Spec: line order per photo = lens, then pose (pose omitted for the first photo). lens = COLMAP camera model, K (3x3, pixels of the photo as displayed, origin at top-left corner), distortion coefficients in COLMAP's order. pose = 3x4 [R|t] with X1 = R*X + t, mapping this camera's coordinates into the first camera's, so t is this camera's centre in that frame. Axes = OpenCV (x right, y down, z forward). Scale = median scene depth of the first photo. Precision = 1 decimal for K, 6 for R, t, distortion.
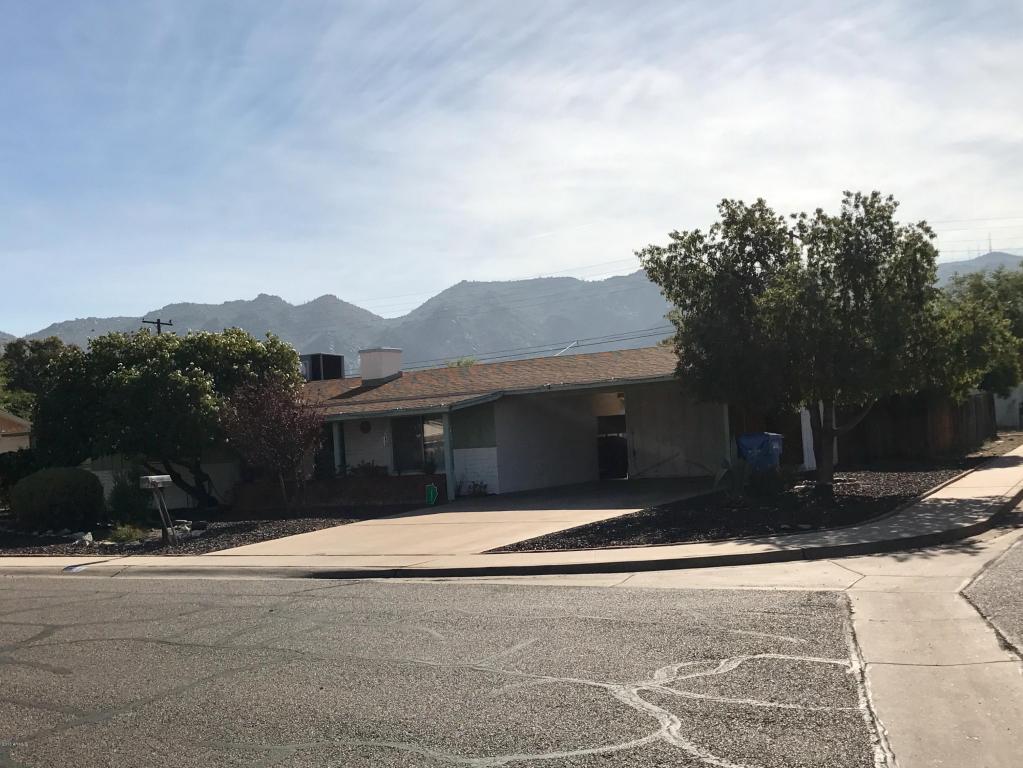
lens RADIAL K [[831.3, 0, 513.4], [0, 831.3, 374.9], [0, 0, 1]] dist [0.015827, -0.011283]
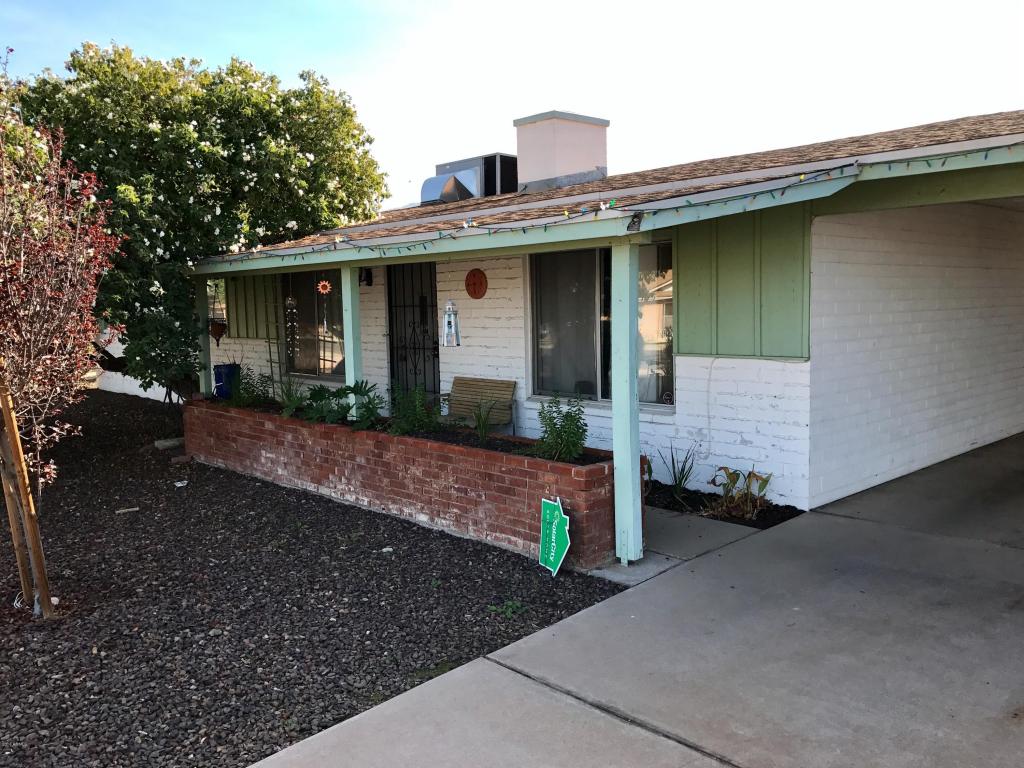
lens RADIAL K [[832.1, 0, 513.9], [0, 832.1, 374.9], [0, 0, 1]] dist [0.015827, -0.011283]
pose [[0.942335, 0.066037, -0.328091, -0.022063], [-0.004547, 0.982775, 0.184750, 0.035551], [0.334640, -0.172605, 0.926404, 0.679098]]
